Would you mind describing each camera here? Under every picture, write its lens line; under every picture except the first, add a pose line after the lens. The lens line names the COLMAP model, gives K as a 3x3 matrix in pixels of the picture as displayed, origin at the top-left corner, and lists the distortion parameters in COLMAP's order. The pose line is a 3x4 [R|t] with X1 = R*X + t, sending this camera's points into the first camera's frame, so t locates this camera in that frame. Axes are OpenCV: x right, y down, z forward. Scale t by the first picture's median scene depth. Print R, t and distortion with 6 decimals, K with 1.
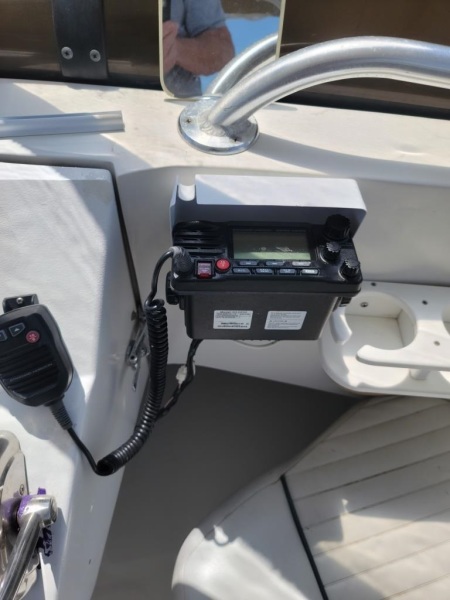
lens RADIAL K [[423.0, 0, 224.4], [0, 423.0, 303.0], [0, 0, 1]] dist [0.049286, -0.043016]
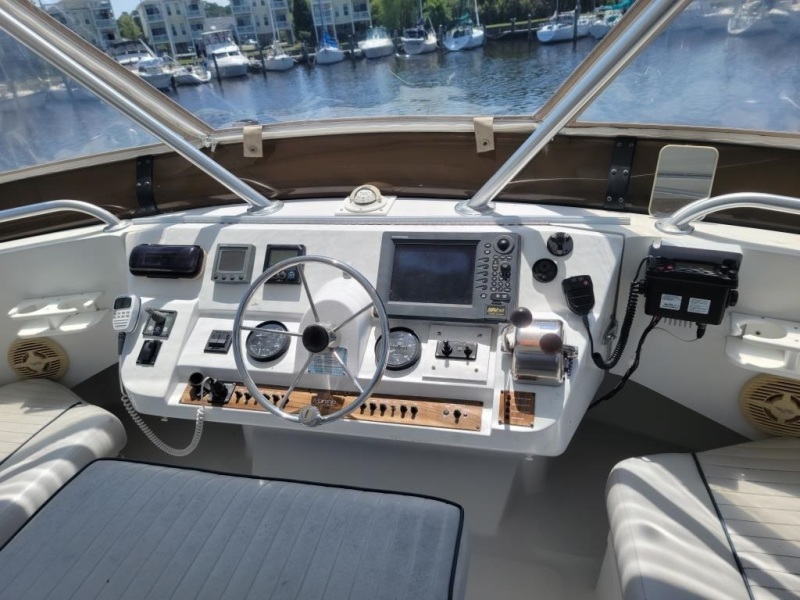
lens RADIAL K [[562.5, 0, 394.9], [0, 562.5, 302.9], [0, 0, 1]] dist [0.046760, 0.000761]
pose [[0.892021, 0.116502, -0.436723, 0.032884], [-0.291649, 0.886513, -0.359214, 1.555565], [0.345311, 0.447796, 0.824766, -1.941266]]
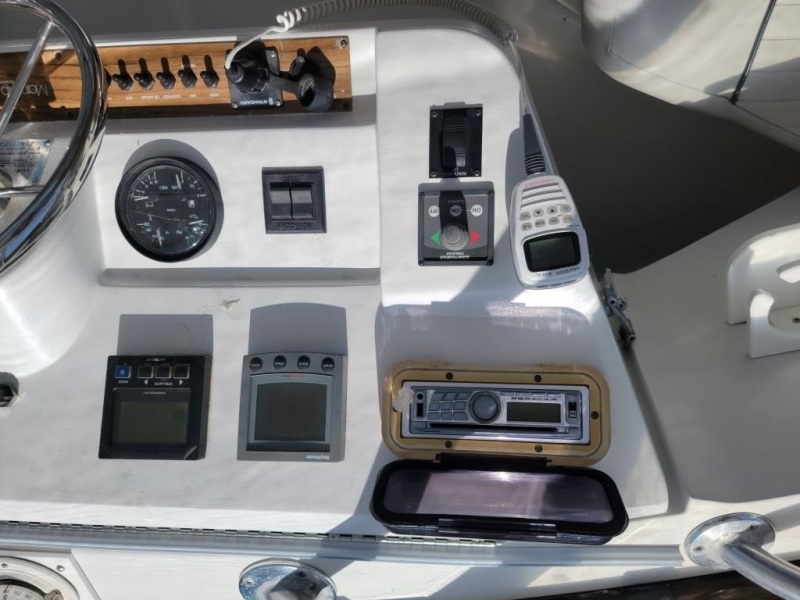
lens RADIAL K [[564.1, 0, 403.4], [0, 564.1, 303.0], [0, 0, 1]] dist [0.049286, -0.043016]
pose [[-0.986213, -0.155815, -0.055719, -2.701692], [0.157691, -0.987002, -0.030990, 0.648357], [-0.050166, -0.039350, 0.997965, -0.781479]]
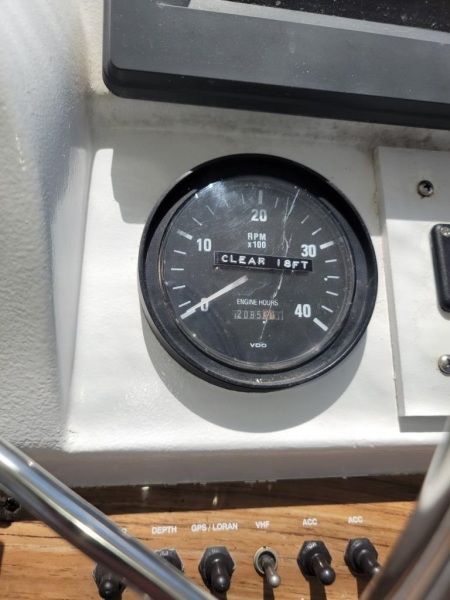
lens RADIAL K [[423.0, 0, 224.4], [0, 423.0, 303.0], [0, 0, 1]] dist [0.049286, -0.043016]
pose [[0.985033, 0.171934, -0.012162, -1.368439], [-0.172357, 0.983172, -0.060550, 0.688000], [0.001547, 0.061740, 0.998091, 0.377098]]
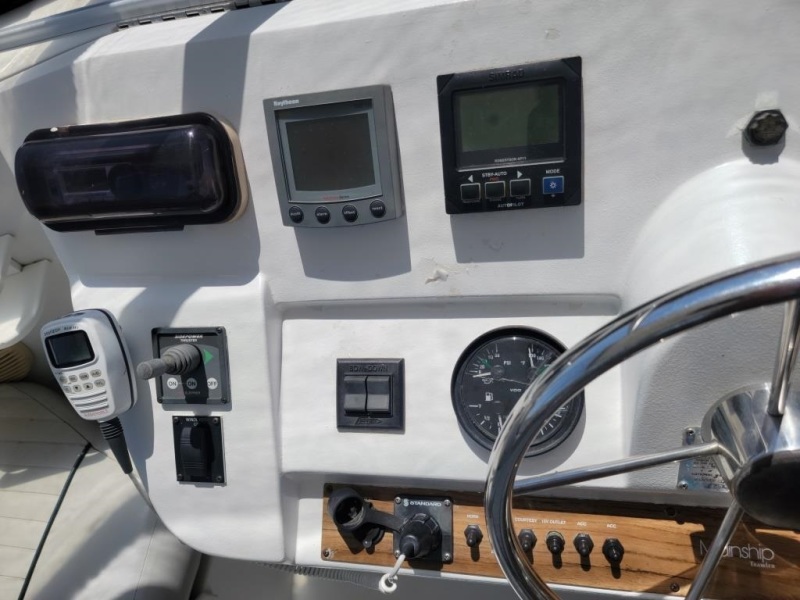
lens RADIAL K [[564.1, 0, 403.4], [0, 564.1, 303.0], [0, 0, 1]] dist [0.049286, -0.043016]
pose [[0.914326, 0.156855, -0.373370, -1.945162], [-0.096620, 0.979813, 0.175017, 0.379515], [0.393285, -0.123947, 0.911024, -0.411872]]
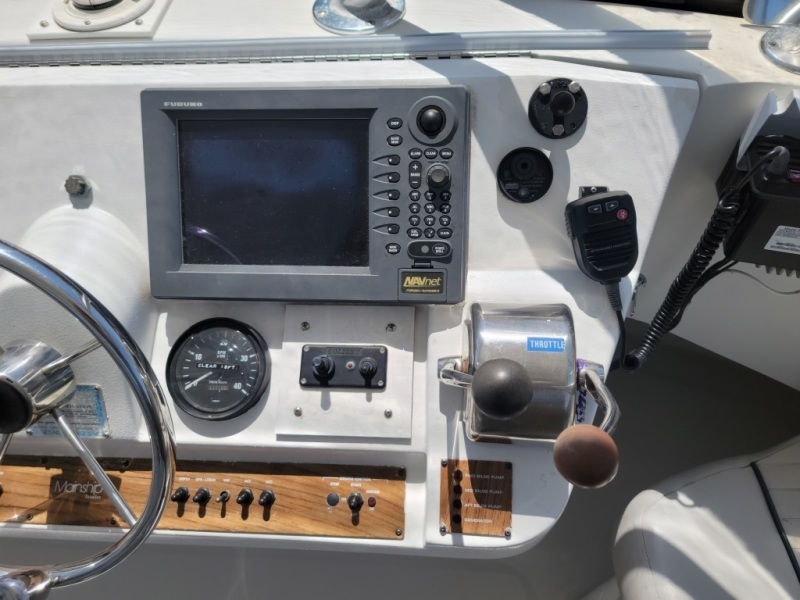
lens RADIAL K [[564.1, 0, 403.4], [0, 564.1, 303.0], [0, 0, 1]] dist [0.049286, -0.043016]
pose [[0.958620, 0.162245, -0.233934, -0.537387], [-0.174009, 0.984274, -0.030416, 0.401016], [0.225320, 0.069865, 0.971777, -0.517313]]
